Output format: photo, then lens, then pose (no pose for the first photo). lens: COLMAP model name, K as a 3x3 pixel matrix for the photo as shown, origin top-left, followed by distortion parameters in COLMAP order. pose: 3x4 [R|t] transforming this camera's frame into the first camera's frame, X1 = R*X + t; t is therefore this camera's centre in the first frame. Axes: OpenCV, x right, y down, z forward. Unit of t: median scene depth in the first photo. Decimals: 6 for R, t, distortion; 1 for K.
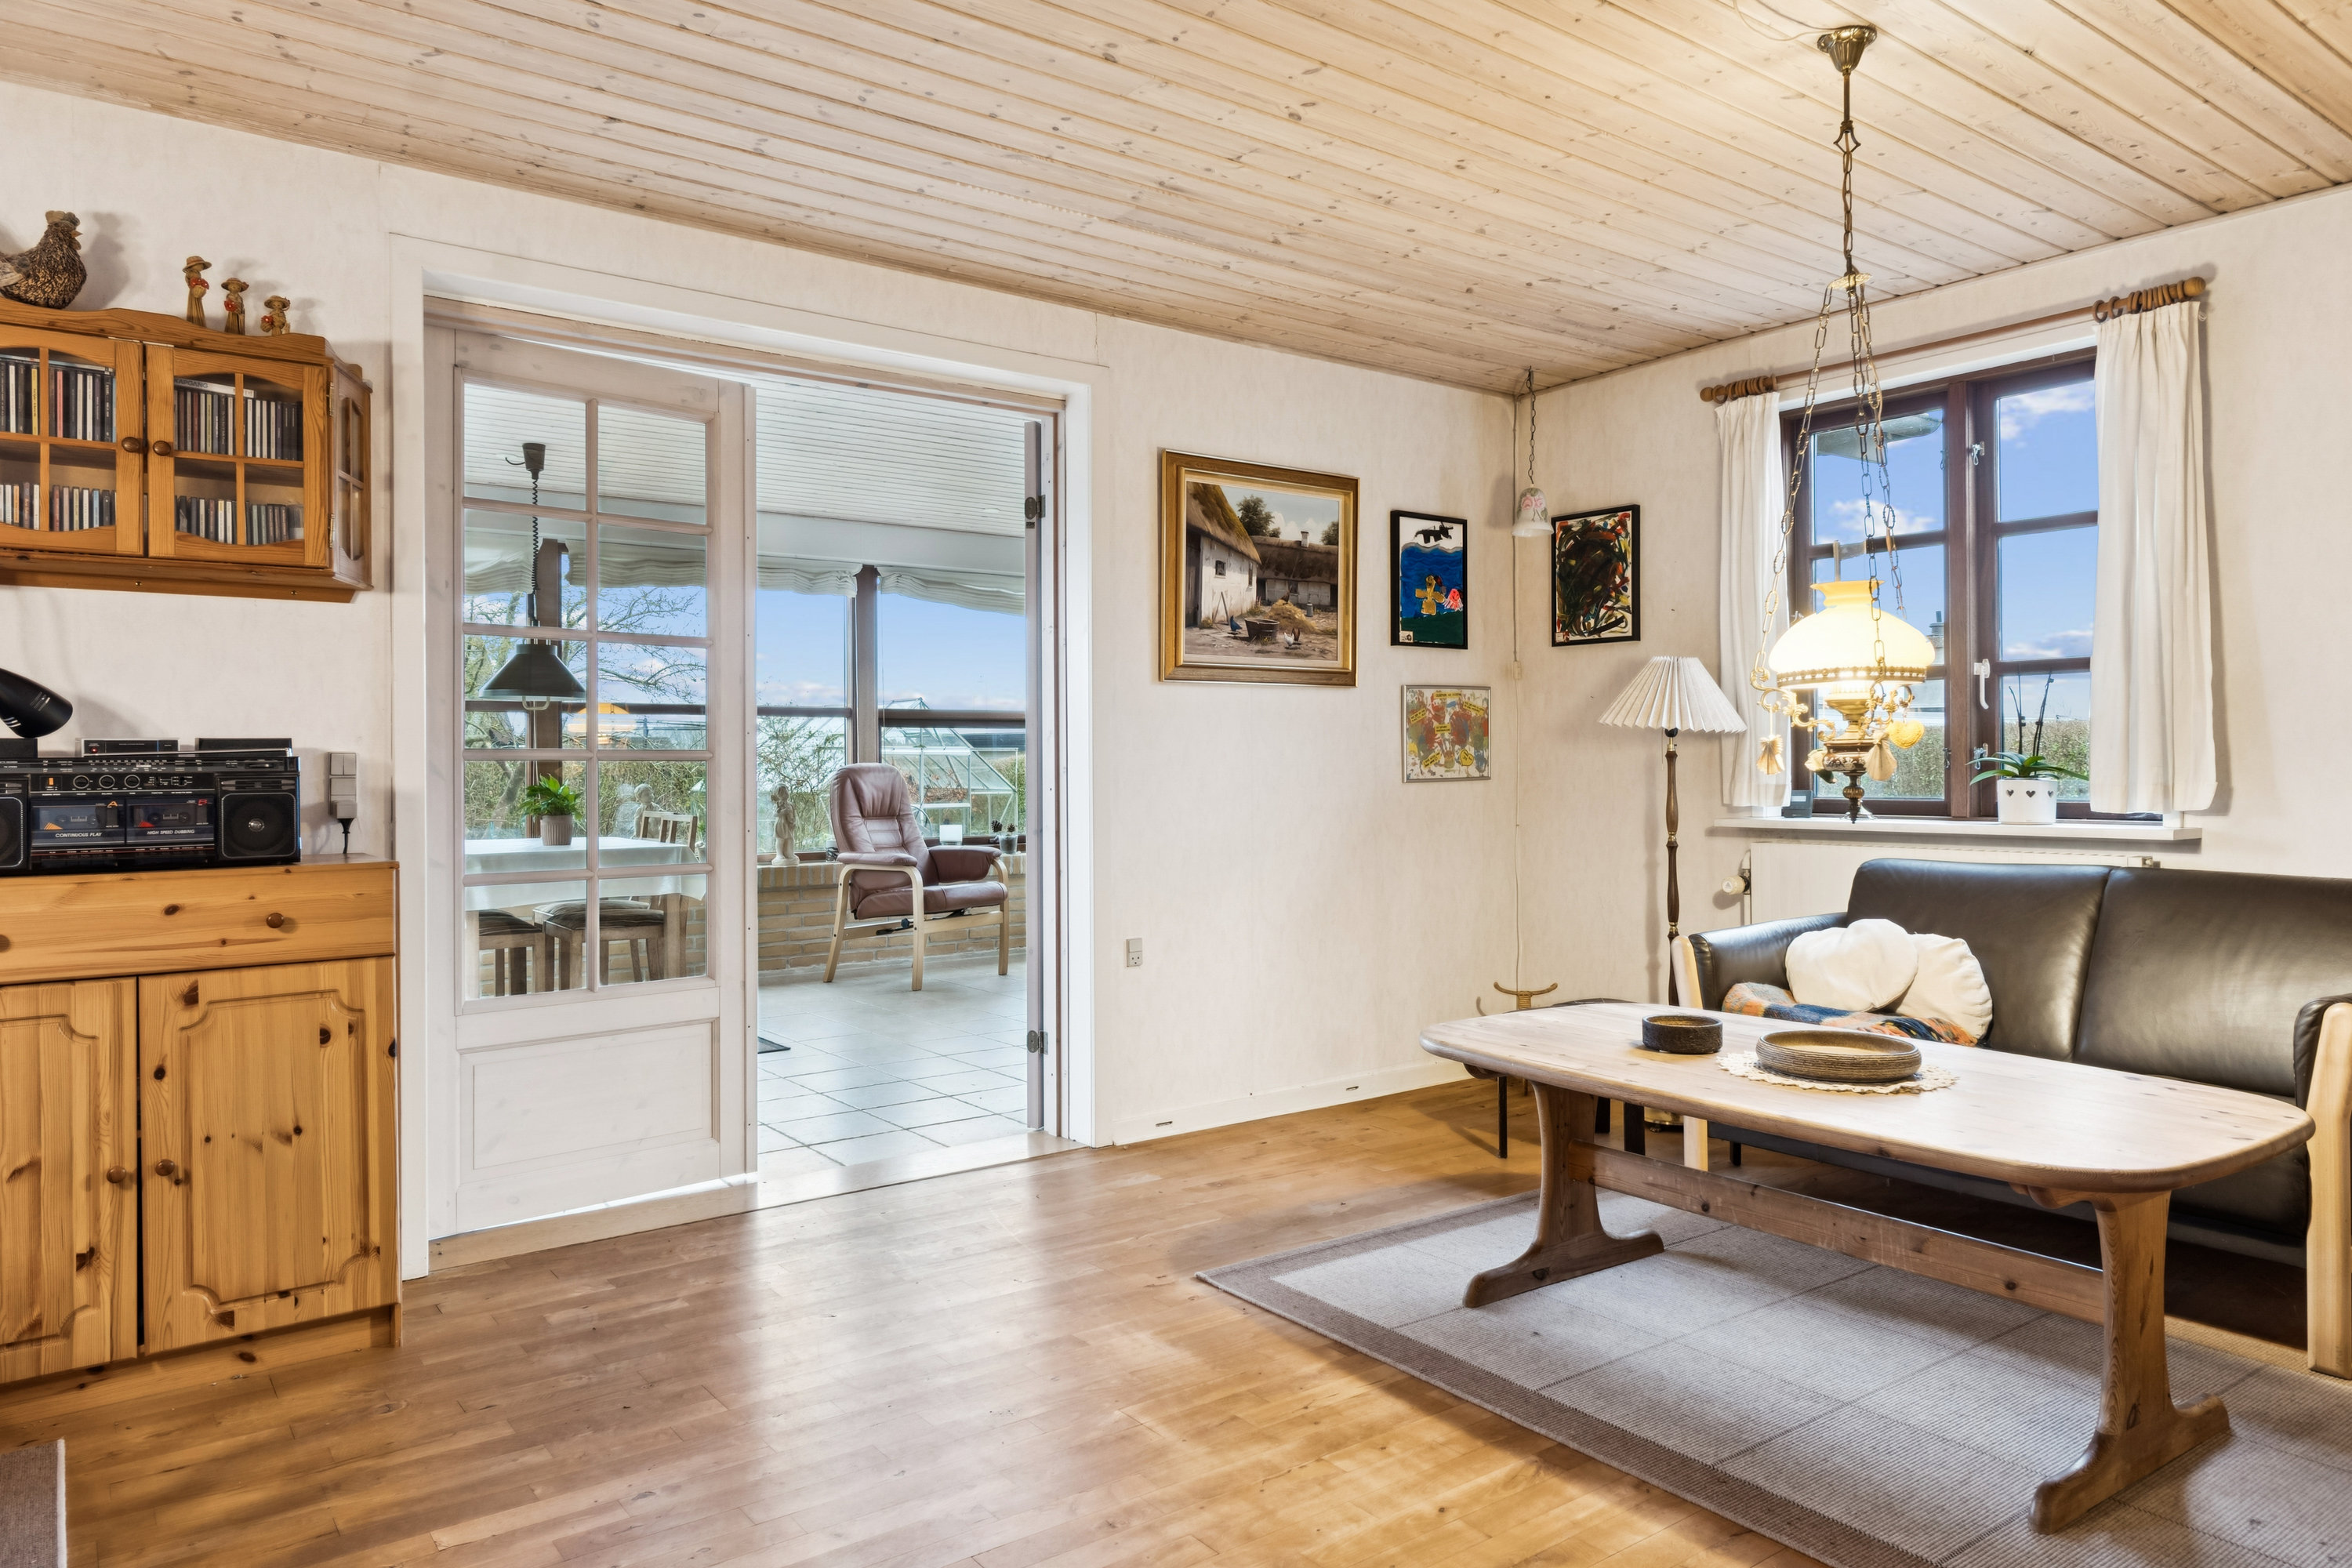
lens RADIAL K [[1530.4, 0, 1179.6], [0, 1530.4, 755.4], [0, 0, 1]] dist [-0.001524, 0.001562]
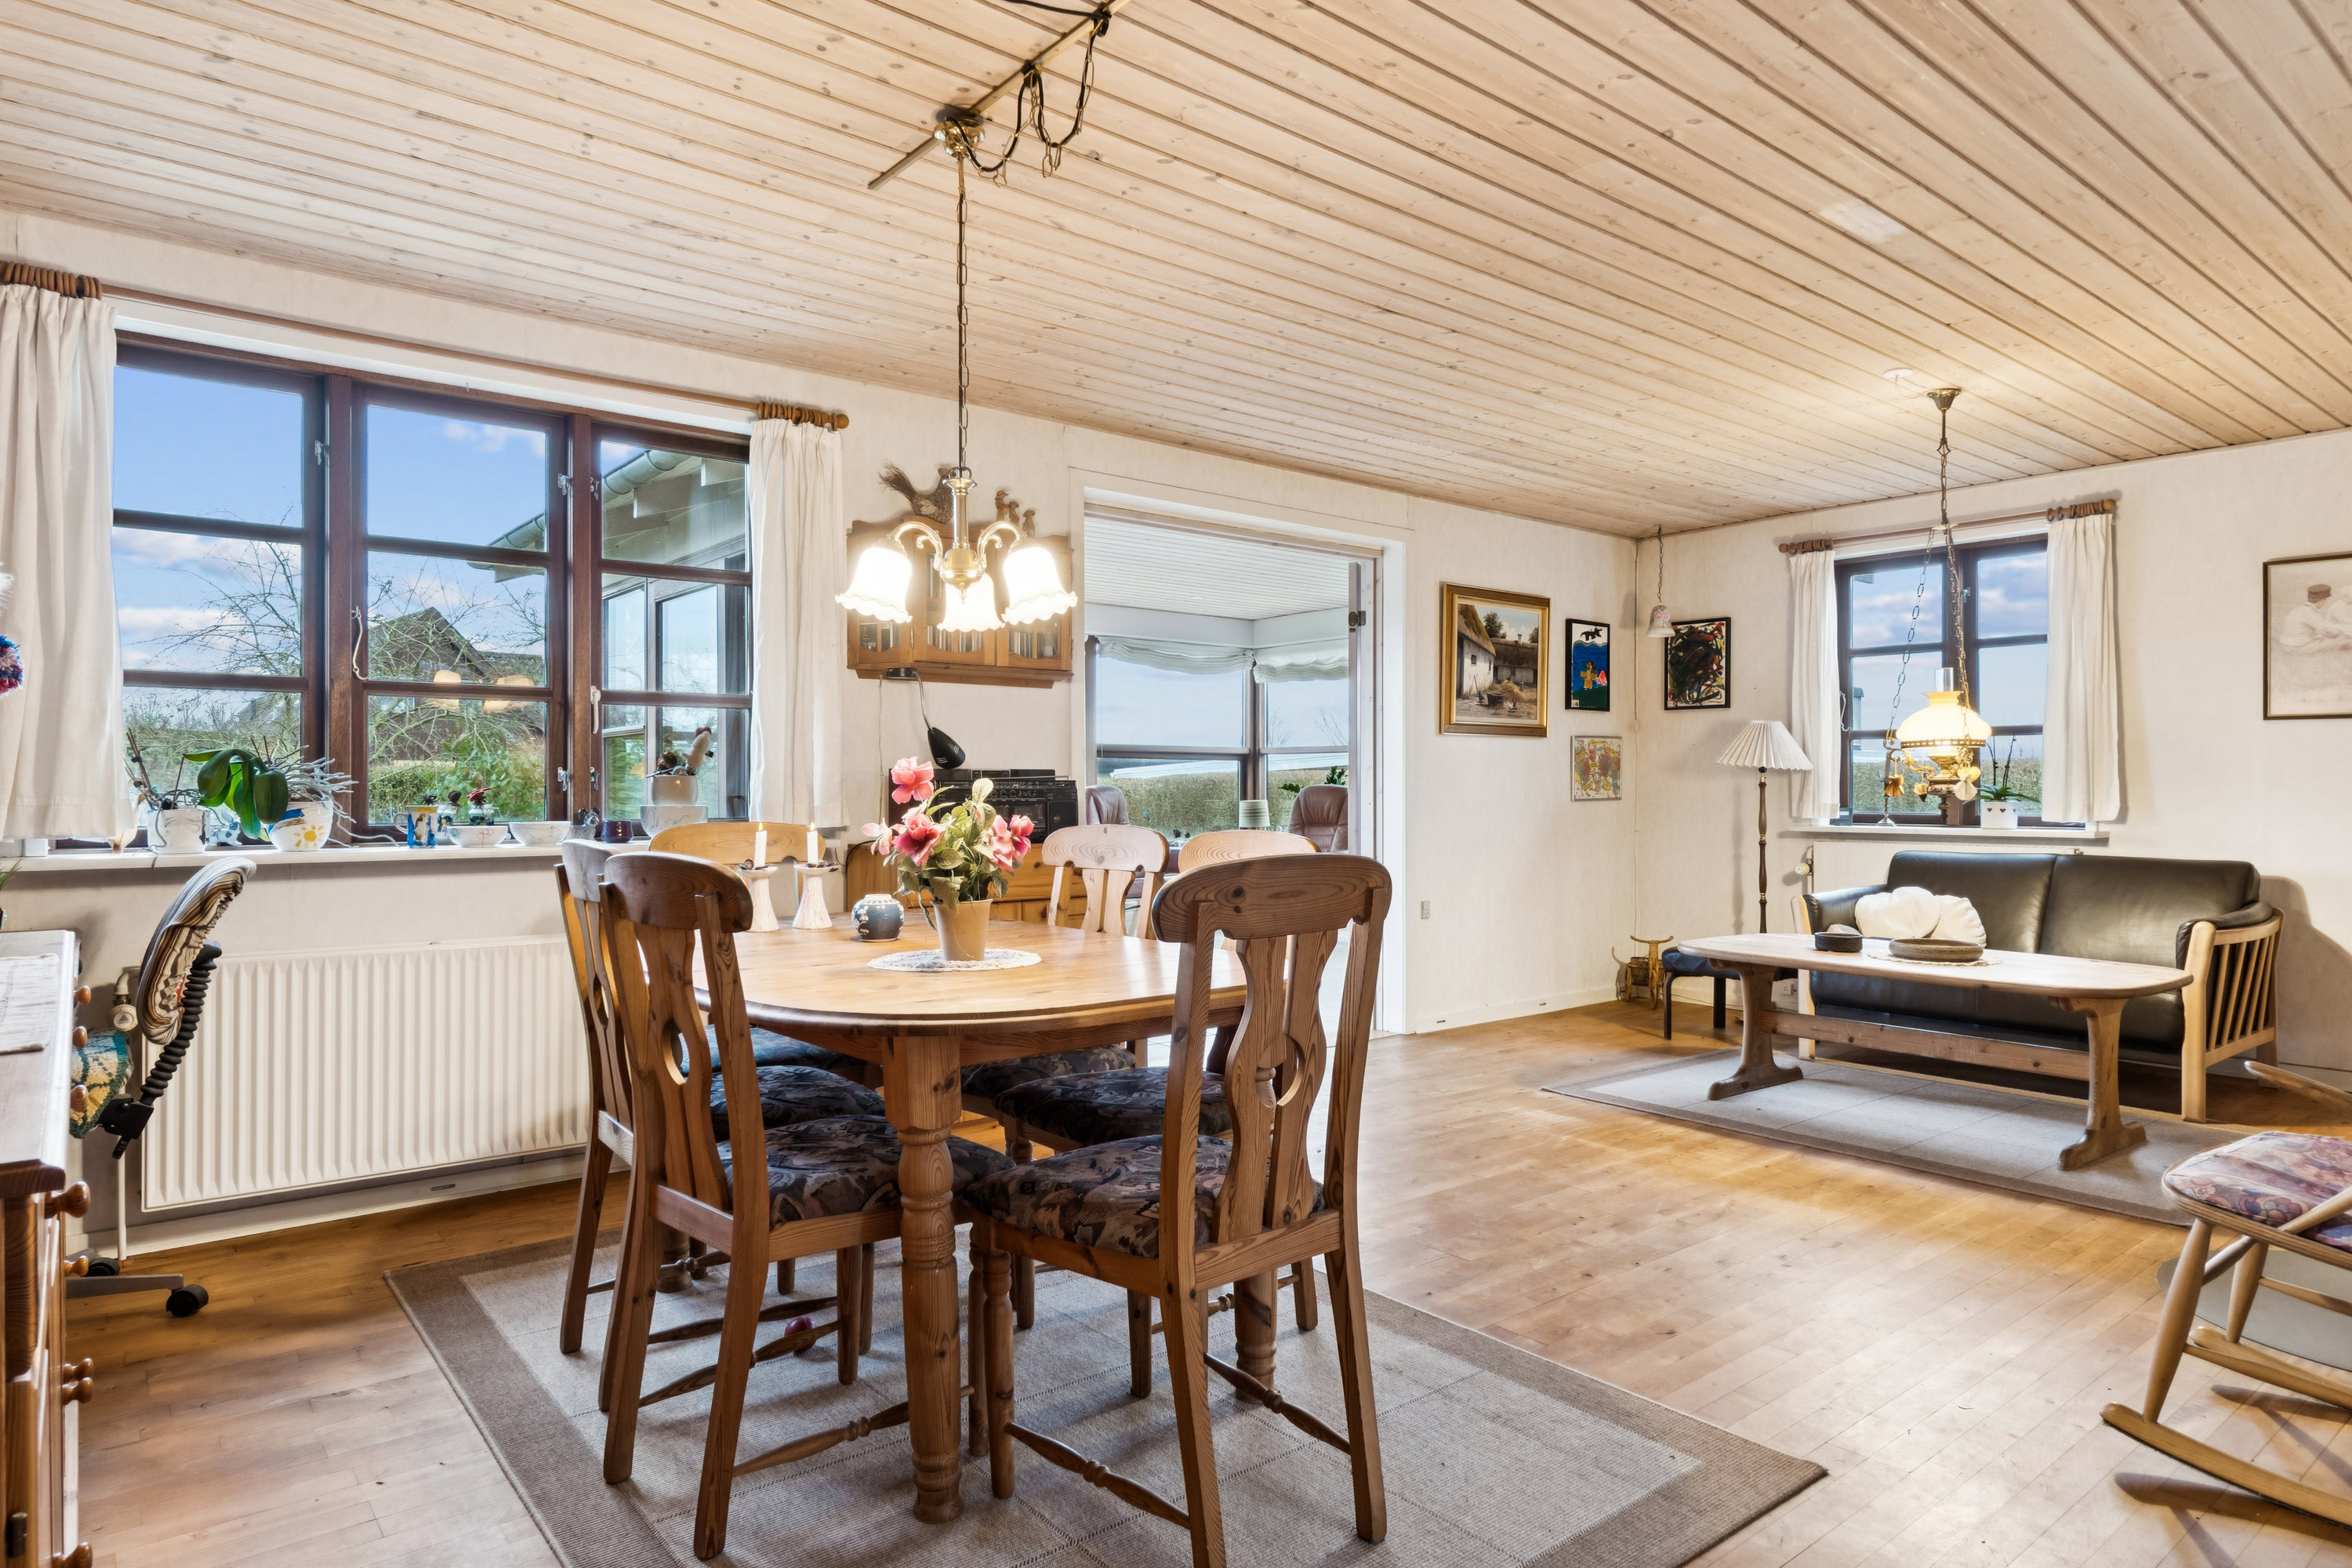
lens RADIAL K [[1383.5, 0, 1176.0], [0, 1383.5, 784.0], [0, 0, 1]] dist [-0.000875, -0.000813]
pose [[0.999183, 0.007914, 0.039622, -0.326303], [-0.008062, 0.999961, 0.003601, -0.000827], [-0.039592, -0.003917, 0.999208, -0.369956]]
